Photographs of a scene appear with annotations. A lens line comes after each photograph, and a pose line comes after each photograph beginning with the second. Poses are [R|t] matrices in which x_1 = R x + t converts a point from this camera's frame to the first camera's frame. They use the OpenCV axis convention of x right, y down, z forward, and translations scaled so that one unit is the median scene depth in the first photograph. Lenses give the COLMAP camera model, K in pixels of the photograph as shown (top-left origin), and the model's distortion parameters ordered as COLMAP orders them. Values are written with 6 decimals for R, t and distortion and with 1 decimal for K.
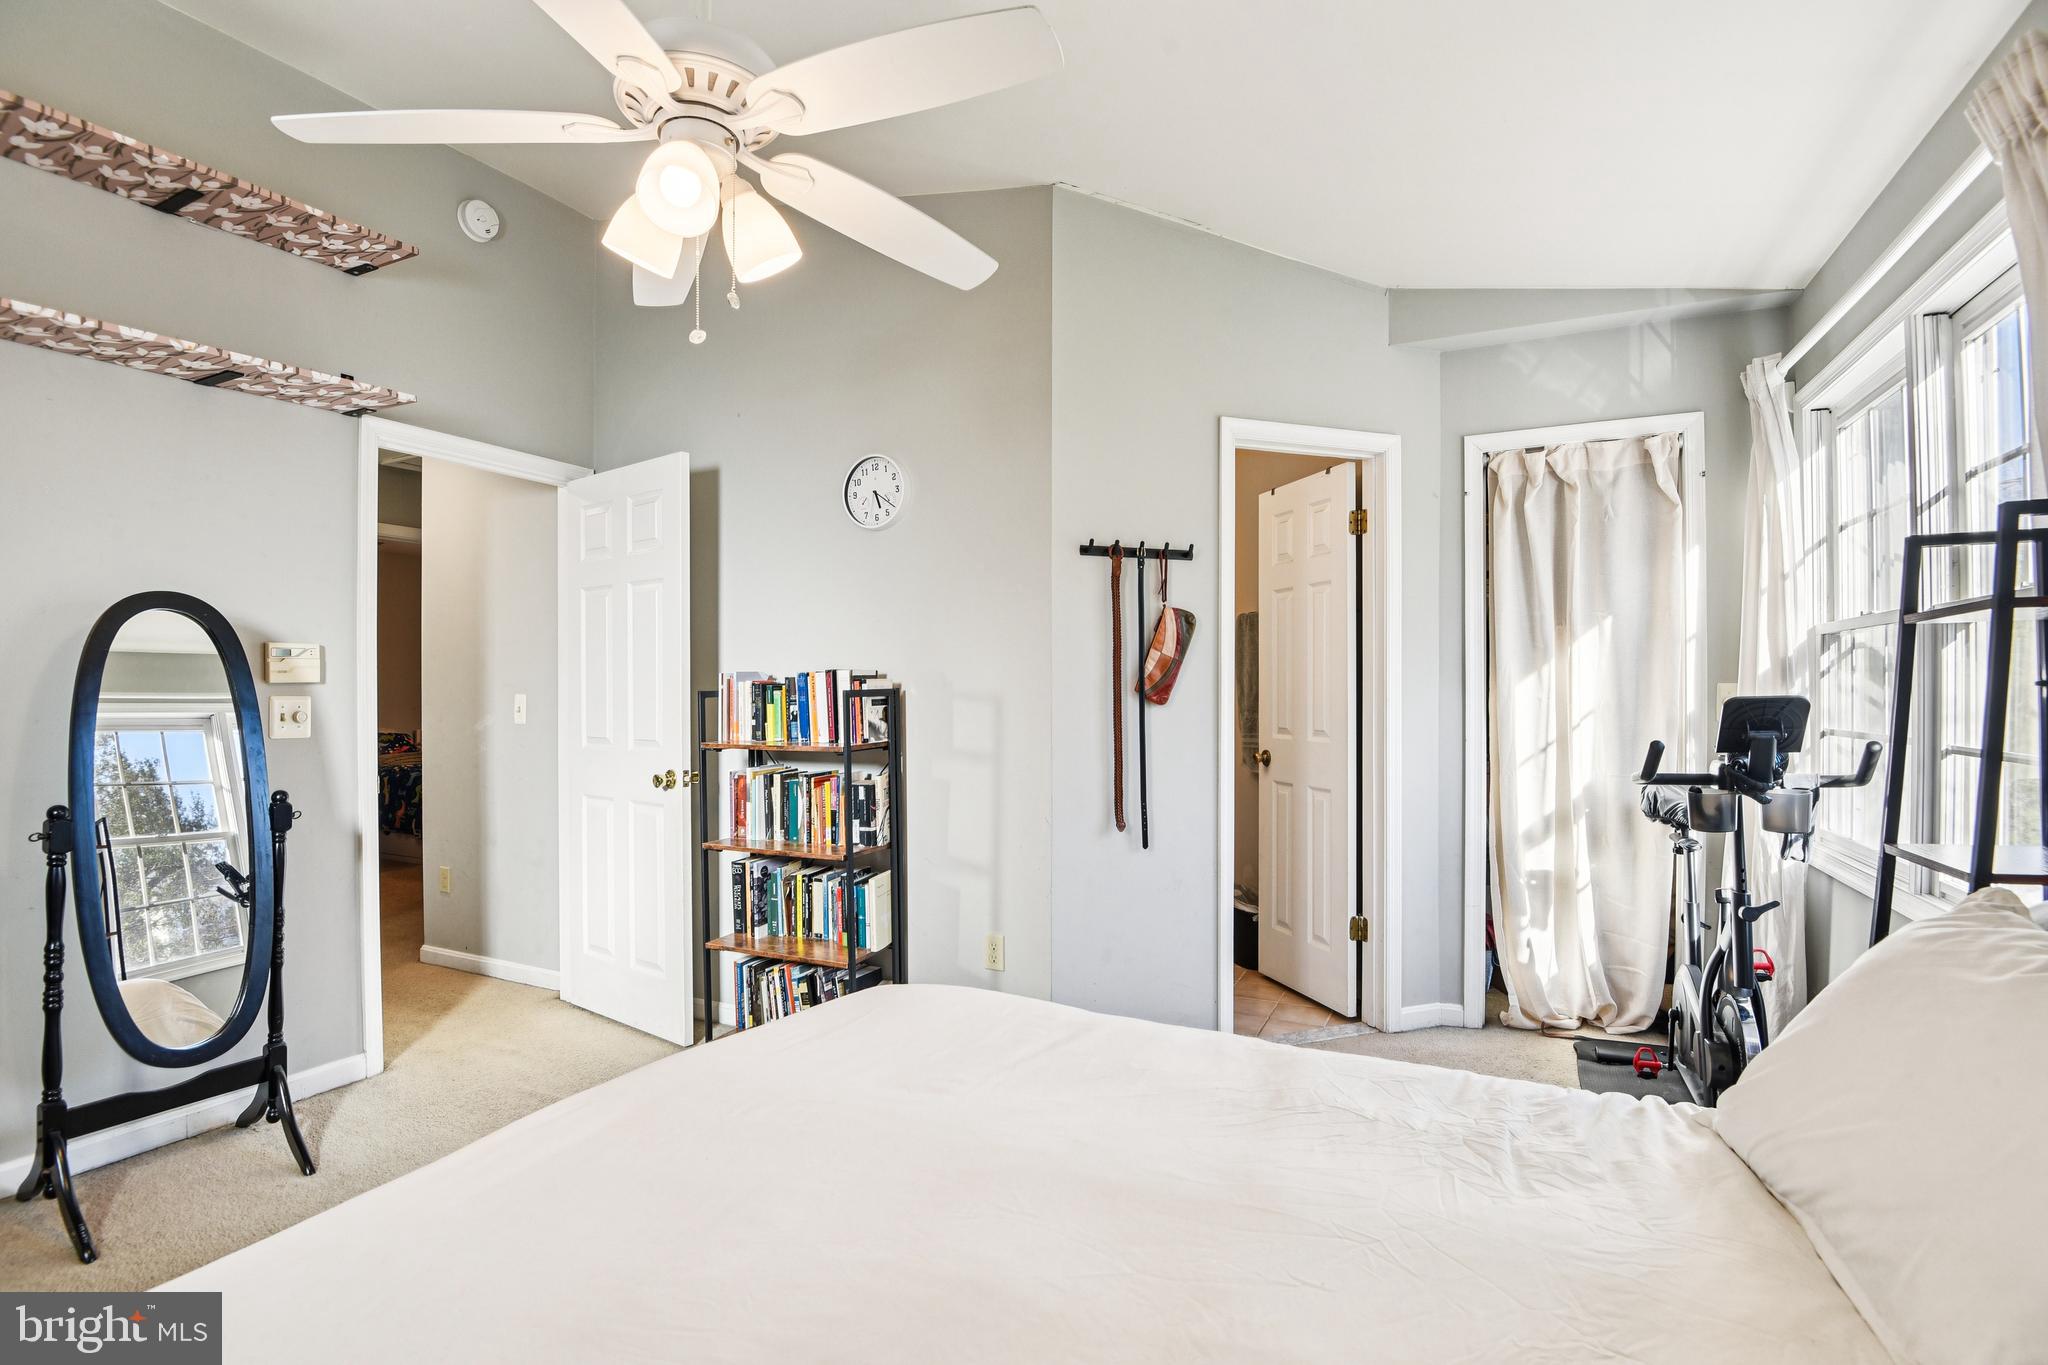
lens RADIAL K [[952.7, 0, 1016.3], [0, 952.7, 692.4], [0, 0, 1]] dist [-0.017530, -0.015913]
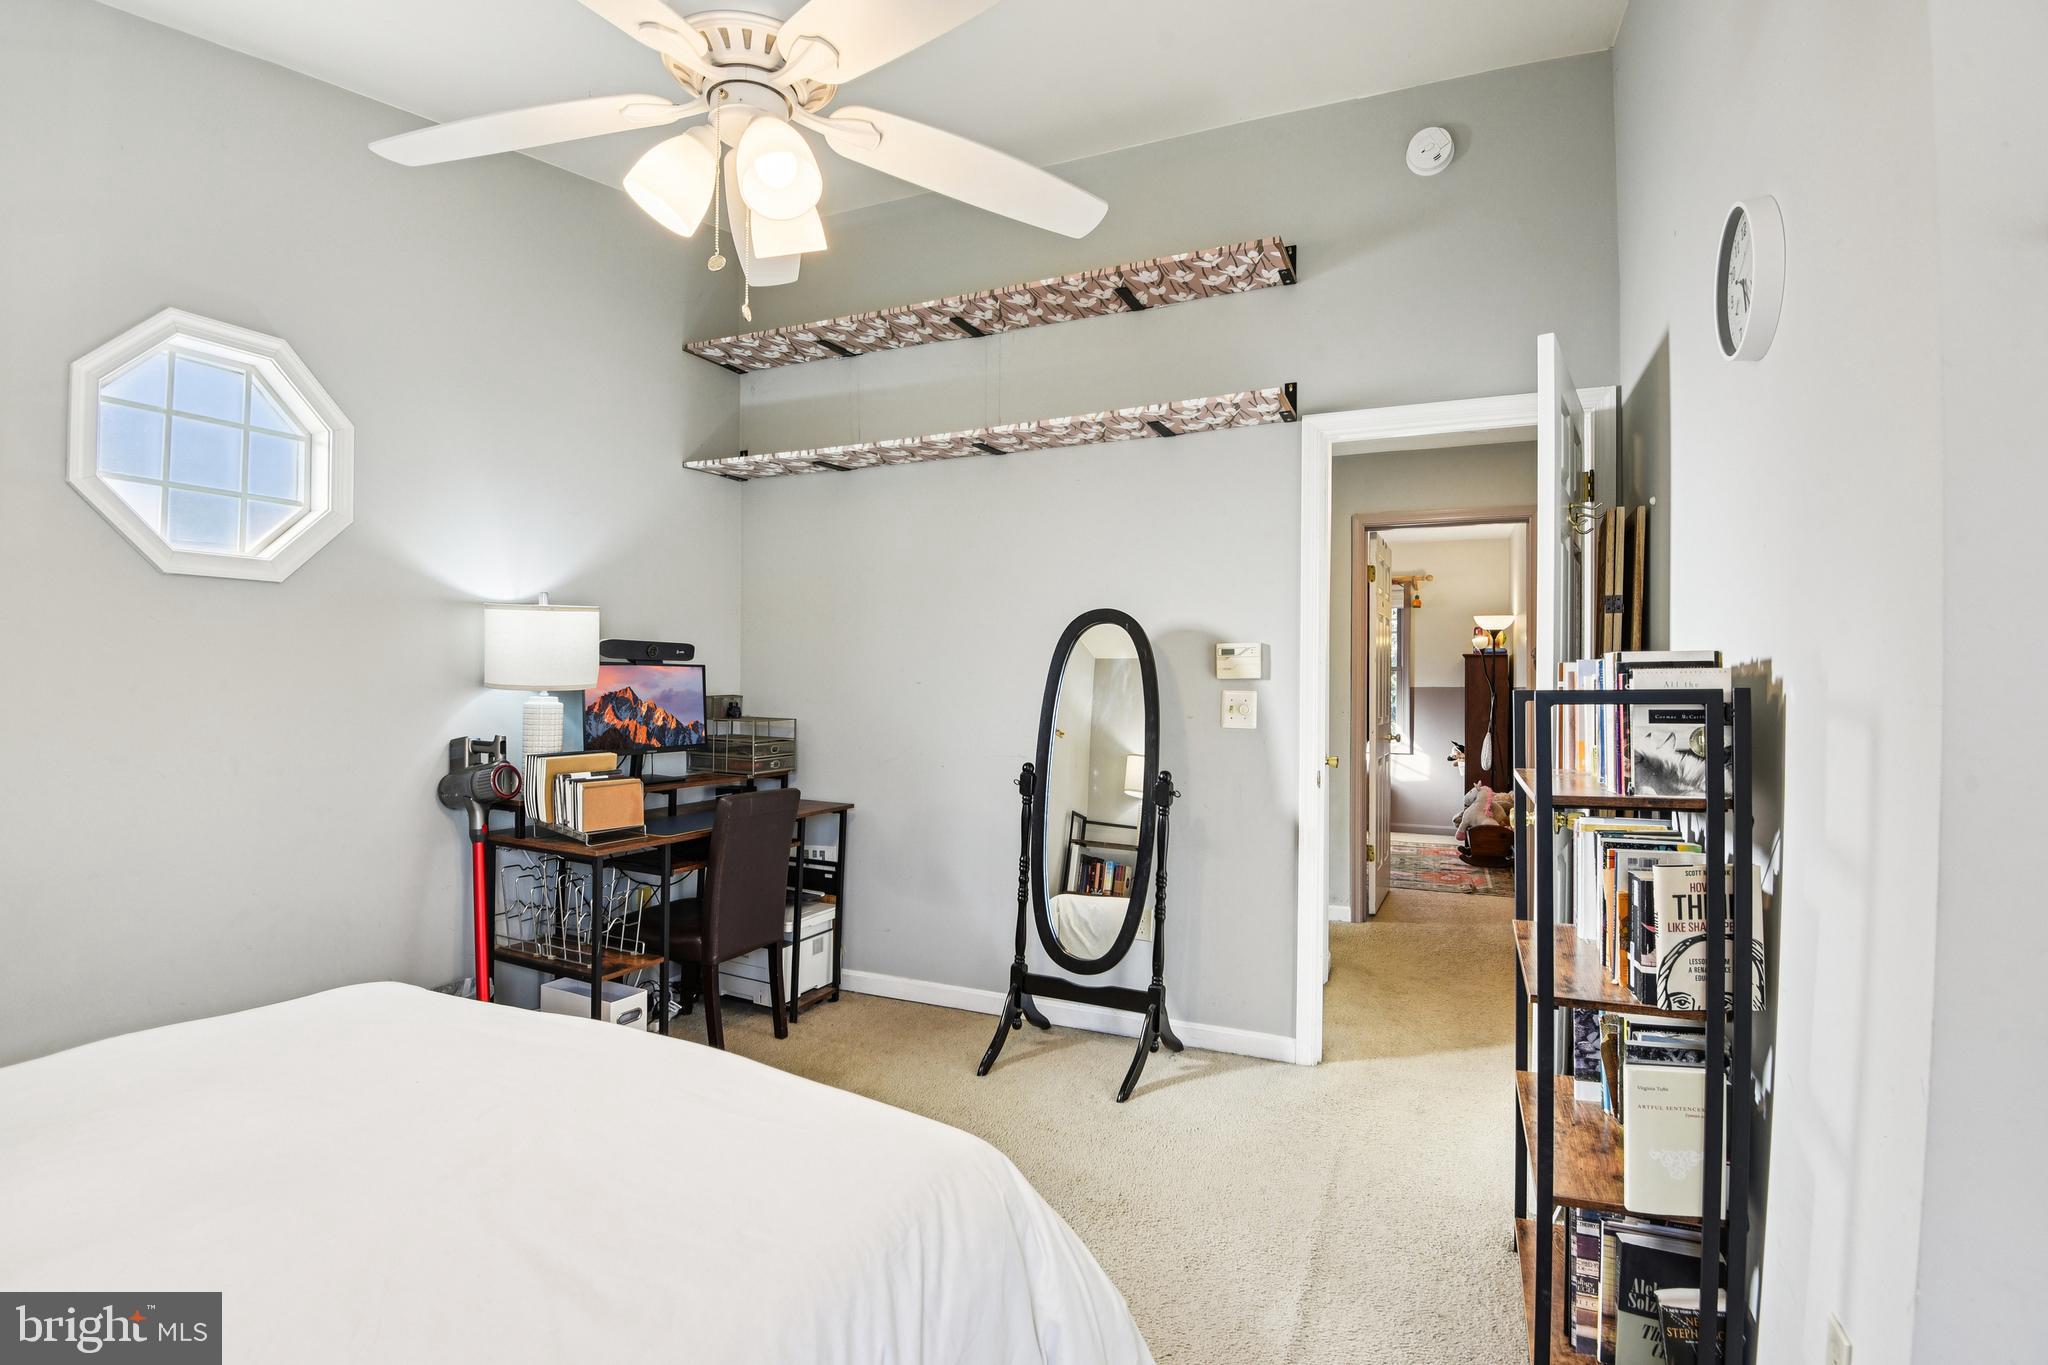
lens RADIAL K [[952.7, 0, 1004.3], [0, 952.7, 691.8], [0, 0, 1]] dist [-0.017530, -0.015913]
pose [[0.030996, 0.012392, -0.999443, 0.330885], [-0.008473, 0.999890, 0.012134, -0.005508], [0.999484, 0.008092, 0.031098, 0.647457]]
